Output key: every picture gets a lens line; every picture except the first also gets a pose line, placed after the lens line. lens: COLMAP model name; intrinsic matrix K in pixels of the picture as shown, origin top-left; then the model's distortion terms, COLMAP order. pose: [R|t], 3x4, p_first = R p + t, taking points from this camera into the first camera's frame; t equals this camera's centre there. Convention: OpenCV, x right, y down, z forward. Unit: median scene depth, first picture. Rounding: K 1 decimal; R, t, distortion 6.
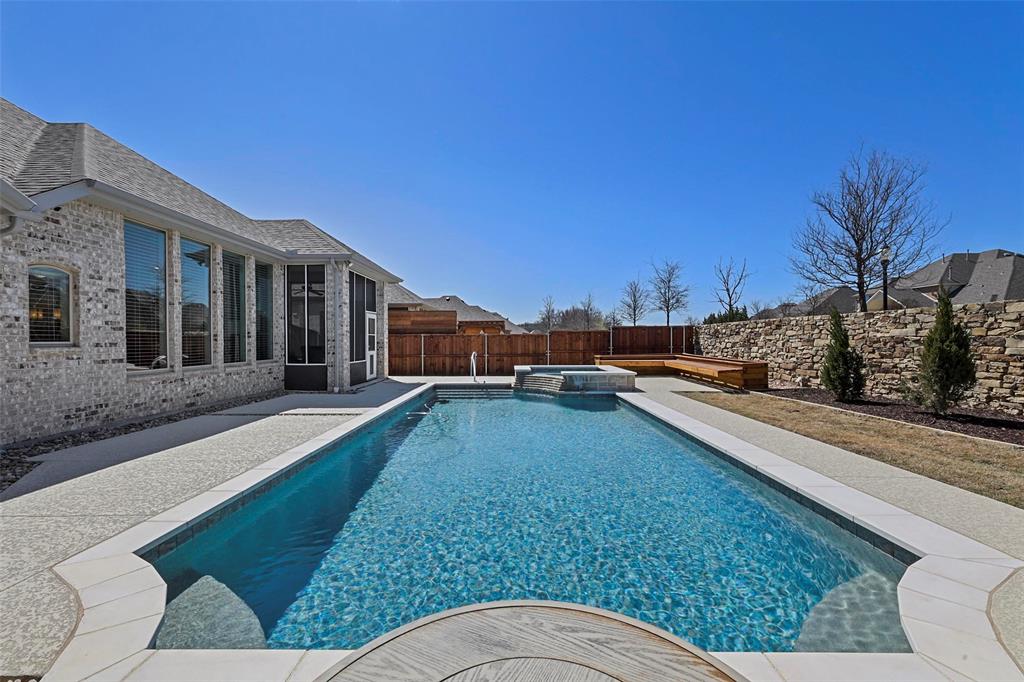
lens RADIAL K [[427.1, 0, 512.9], [0, 427.1, 342.4], [0, 0, 1]] dist [-0.001830, -0.000061]
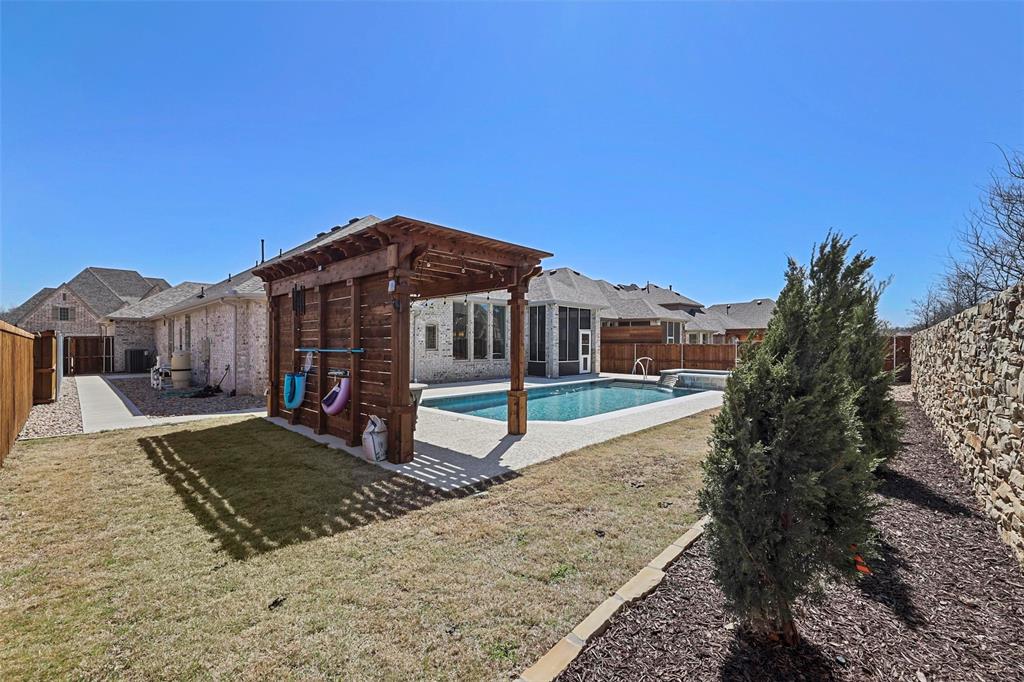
lens RADIAL K [[427.1, 0, 512.9], [0, 427.1, 342.4], [0, 0, 1]] dist [-0.001830, -0.000061]
pose [[0.725244, 0.004564, -0.688477, 0.686644], [-0.011188, 0.999924, -0.005158, -0.018295], [0.688401, 0.011444, 0.725240, -0.379423]]
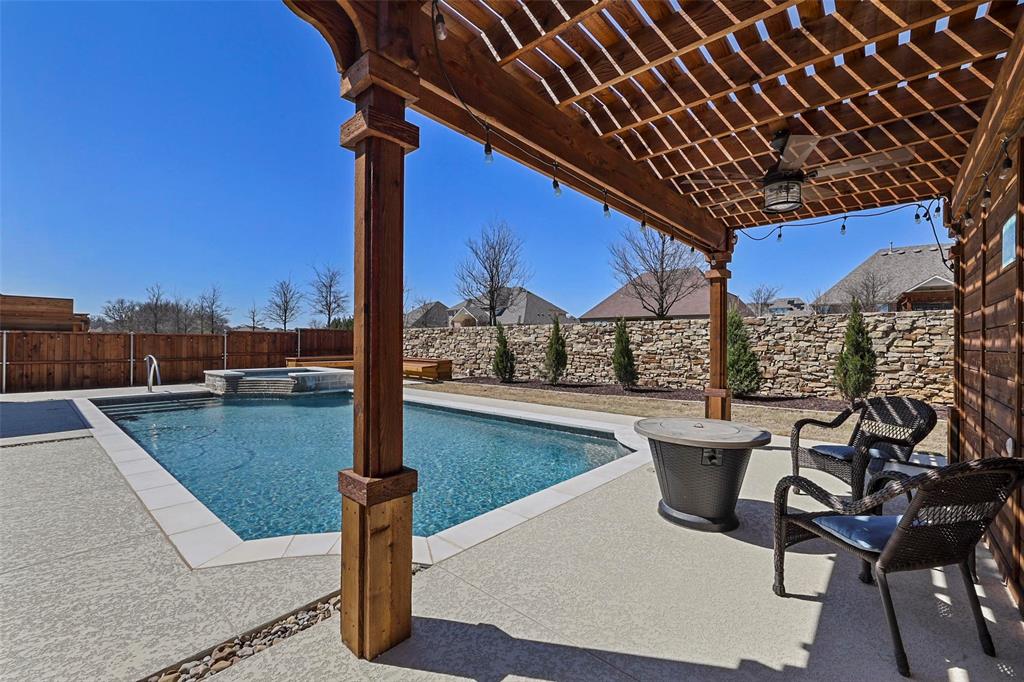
lens RADIAL K [[427.1, 0, 512.9], [0, 427.1, 342.4], [0, 0, 1]] dist [-0.001830, -0.000061]
pose [[0.656345, 0.009124, 0.754406, -0.304526], [-0.003697, 0.999954, -0.008877, 0.003454], [-0.754452, 0.003038, 0.656348, -0.044262]]
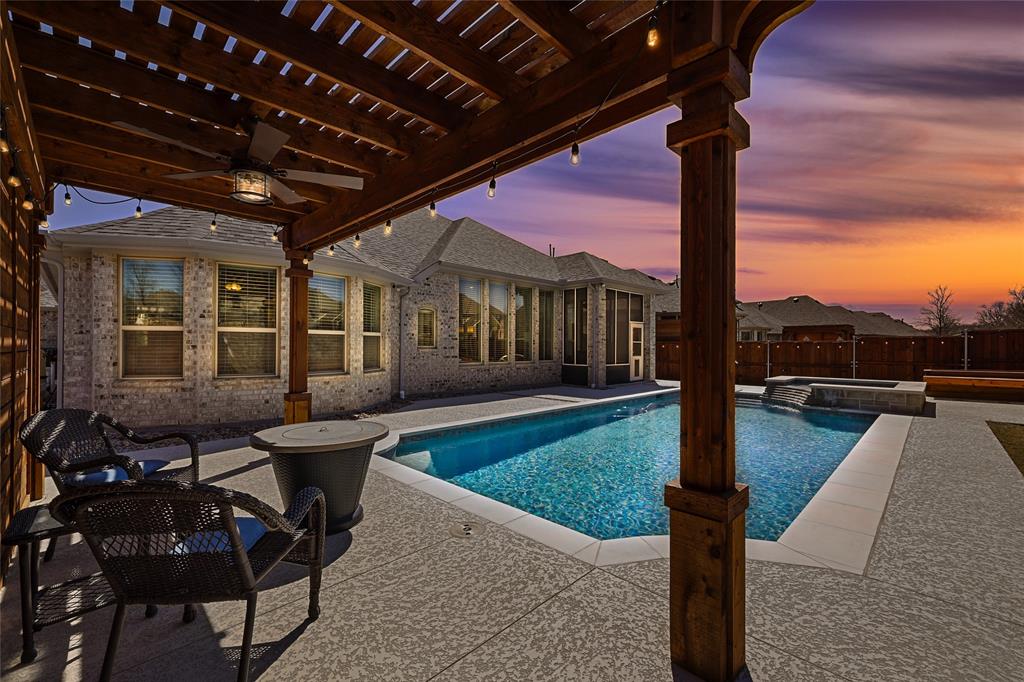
lens RADIAL K [[427.1, 0, 512.9], [0, 427.1, 342.4], [0, 0, 1]] dist [-0.001830, -0.000061]
pose [[0.713188, -0.000277, -0.700973, 0.298762], [-0.011151, 0.999869, -0.011740, 0.000471], [0.700884, 0.016189, 0.713091, -0.065459]]
